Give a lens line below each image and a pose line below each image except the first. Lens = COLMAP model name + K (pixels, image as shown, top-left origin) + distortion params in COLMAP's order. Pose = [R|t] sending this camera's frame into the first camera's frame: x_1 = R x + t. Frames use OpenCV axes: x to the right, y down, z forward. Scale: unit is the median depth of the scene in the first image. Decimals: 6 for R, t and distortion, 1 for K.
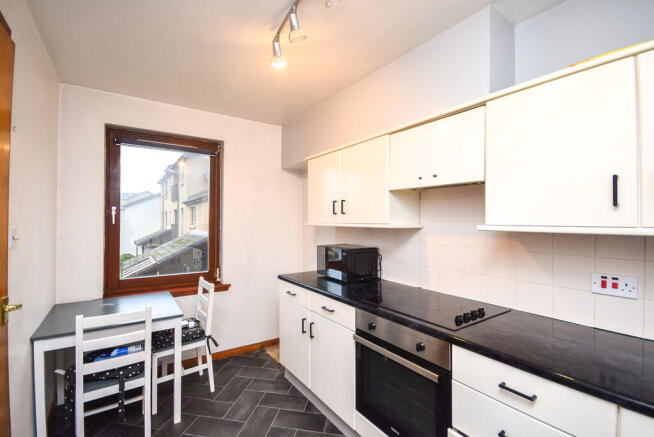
lens RADIAL K [[291.1, 0, 327.0], [0, 291.1, 218.5], [0, 0, 1]] dist [0.001867, 0.000215]
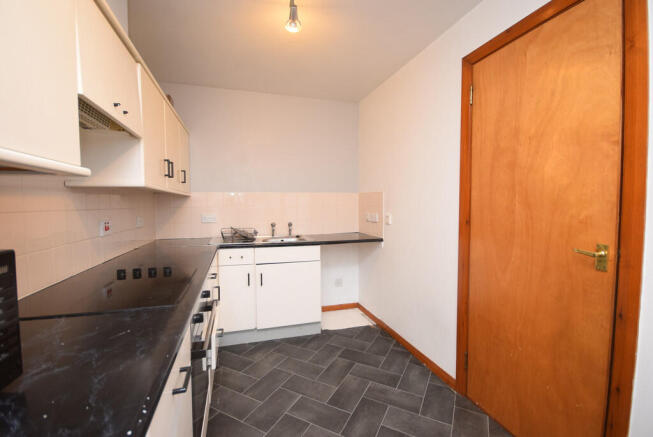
lens RADIAL K [[290.7, 0, 326.5], [0, 290.7, 218.5], [0, 0, 1]] dist [0.001867, 0.000215]
pose [[-0.951553, -0.013062, 0.307207, -0.279723], [-0.001702, 0.999306, 0.037217, 0.065870], [-0.307480, 0.034891, -0.950915, 1.926929]]
